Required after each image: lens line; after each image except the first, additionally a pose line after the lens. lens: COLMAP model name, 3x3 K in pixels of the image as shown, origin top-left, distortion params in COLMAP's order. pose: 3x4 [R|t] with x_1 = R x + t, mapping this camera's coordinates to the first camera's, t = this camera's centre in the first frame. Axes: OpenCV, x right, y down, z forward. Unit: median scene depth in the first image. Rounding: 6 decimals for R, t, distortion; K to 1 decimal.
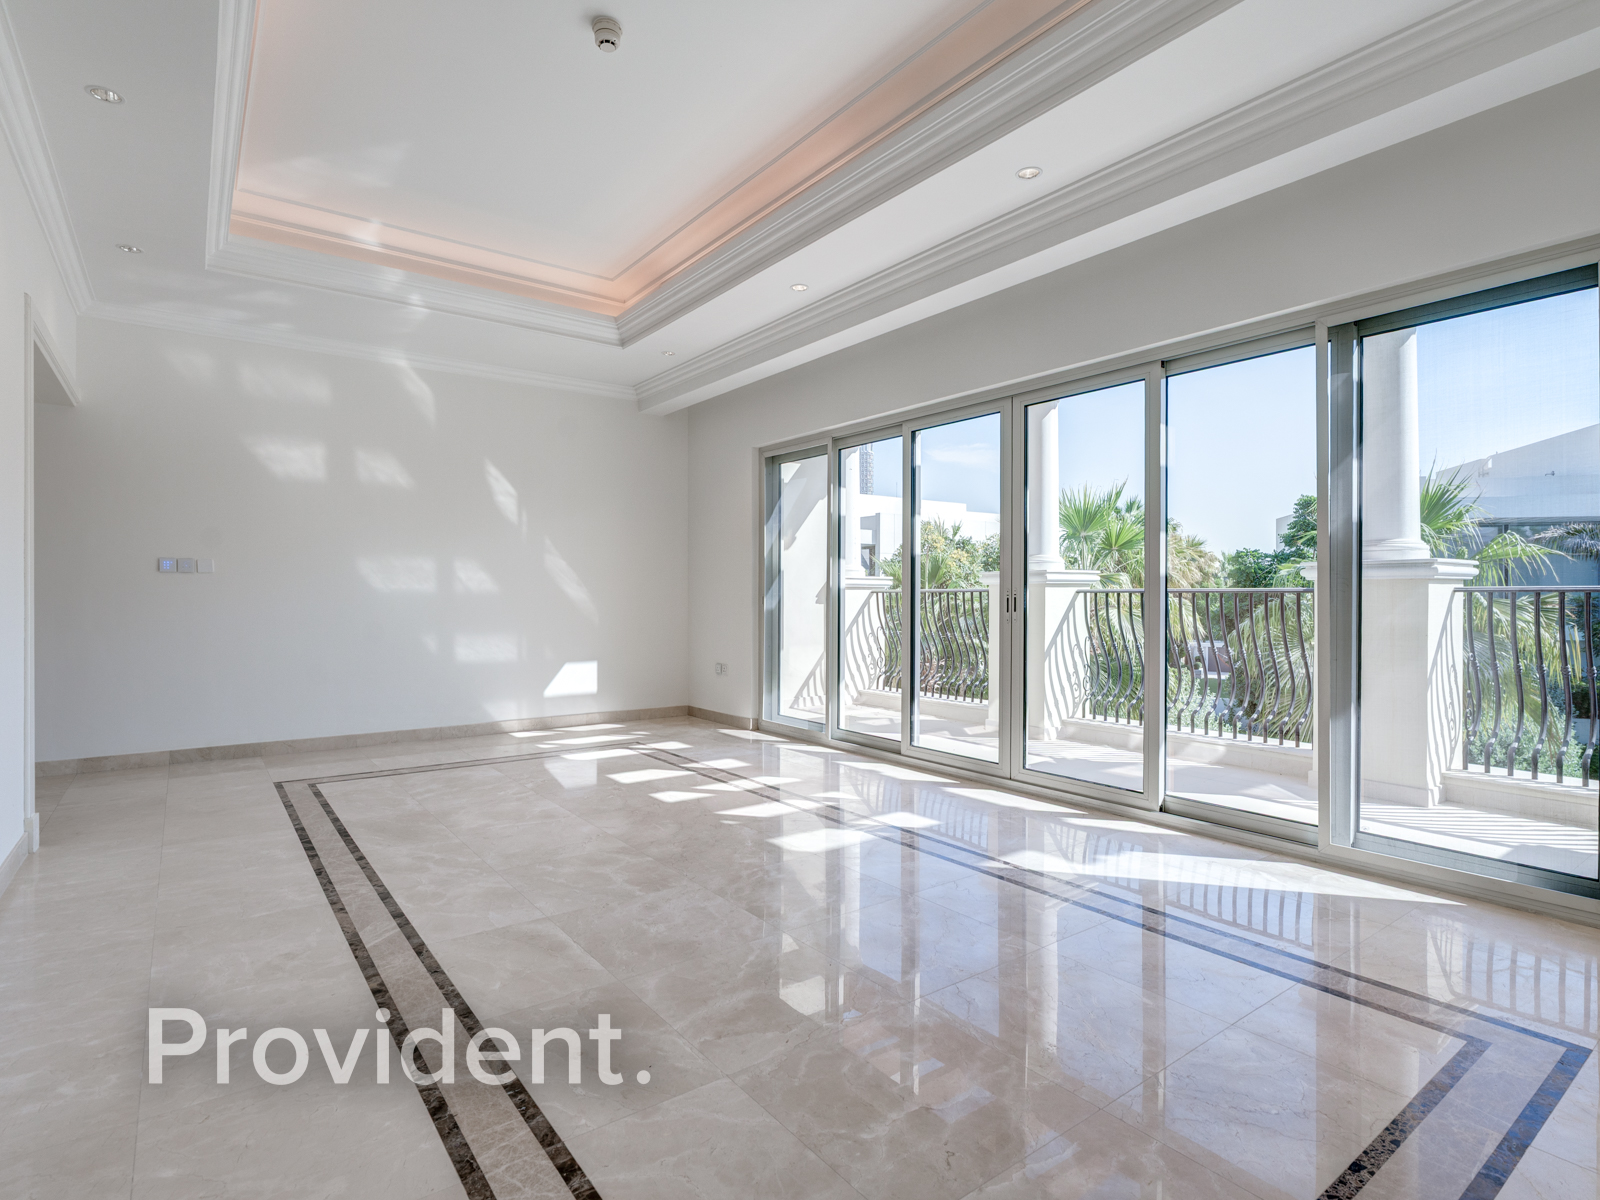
lens RADIAL K [[820.9, 0, 796.2], [0, 820.9, 597.0], [0, 0, 1]] dist [-0.002675, -0.000614]
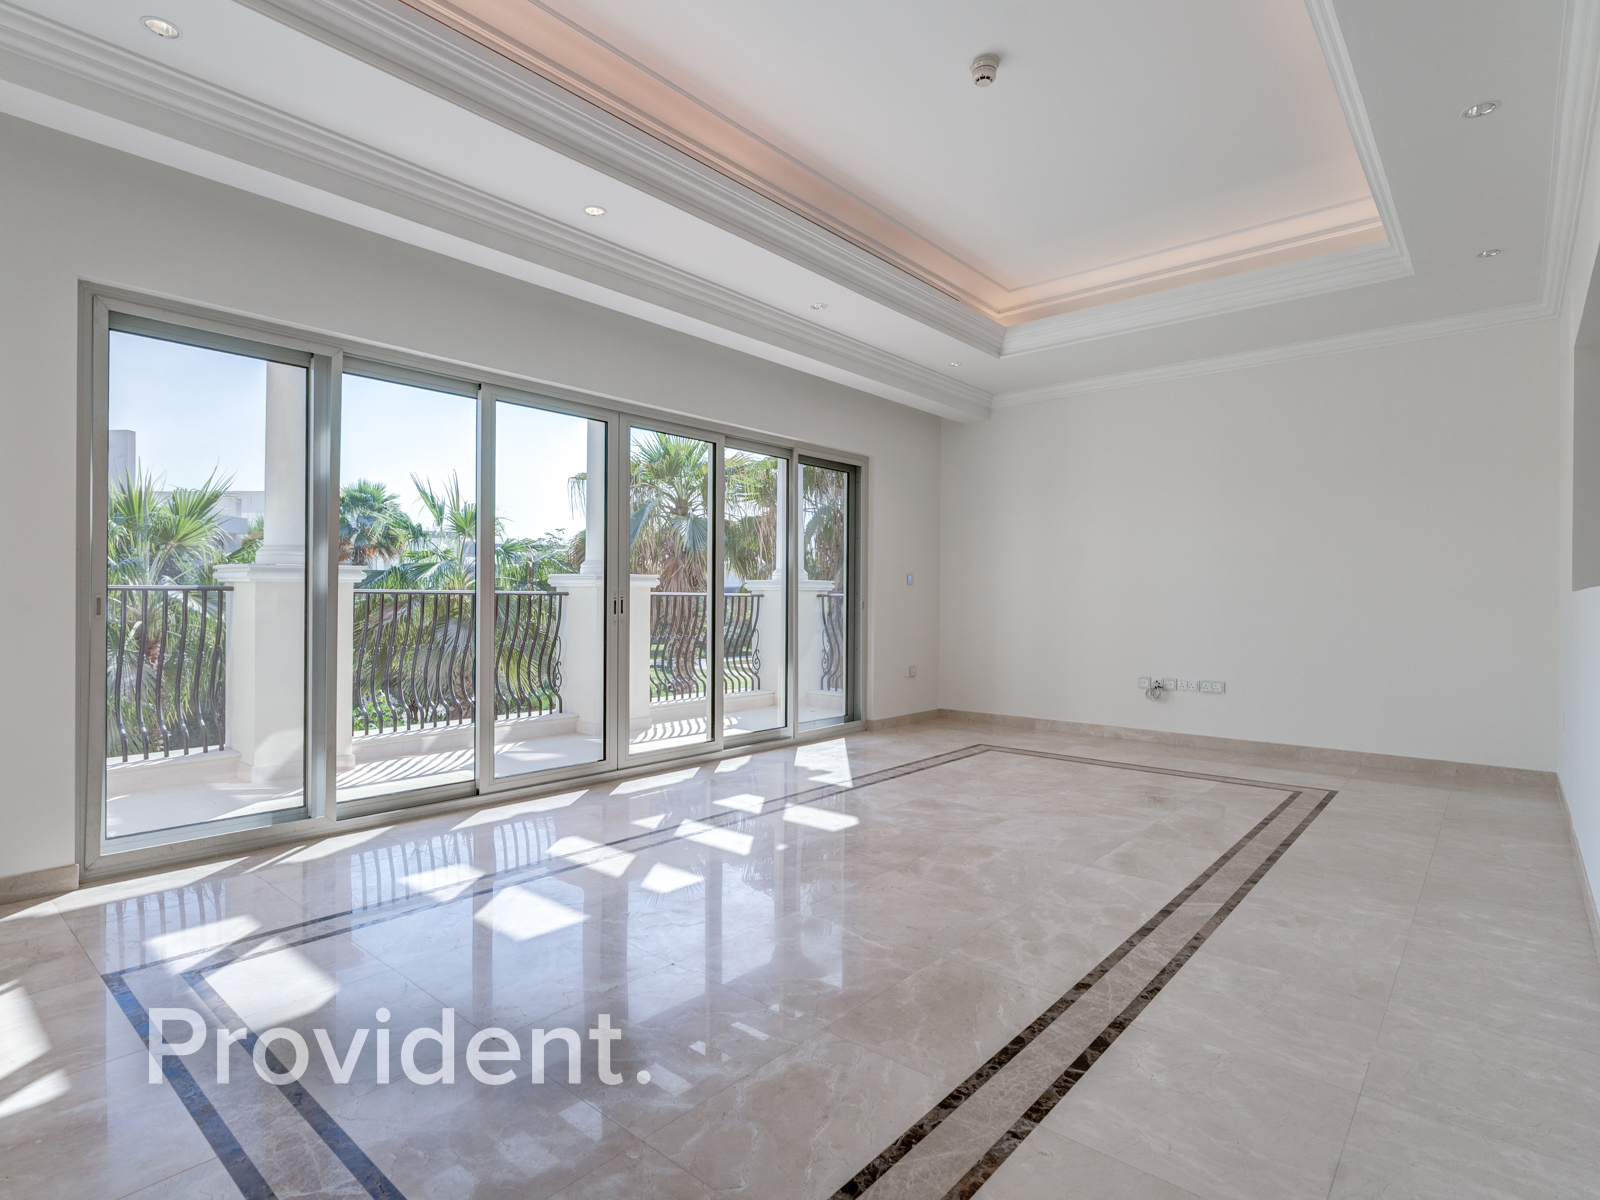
lens RADIAL K [[820.9, 0, 796.2], [0, 820.9, 597.0], [0, 0, 1]] dist [-0.002675, -0.000614]
pose [[-0.212295, 0.000196, 0.977206, -1.160422], [-0.005232, 0.999985, -0.001338, -0.003720], [-0.977192, -0.005397, -0.212291, 1.393976]]
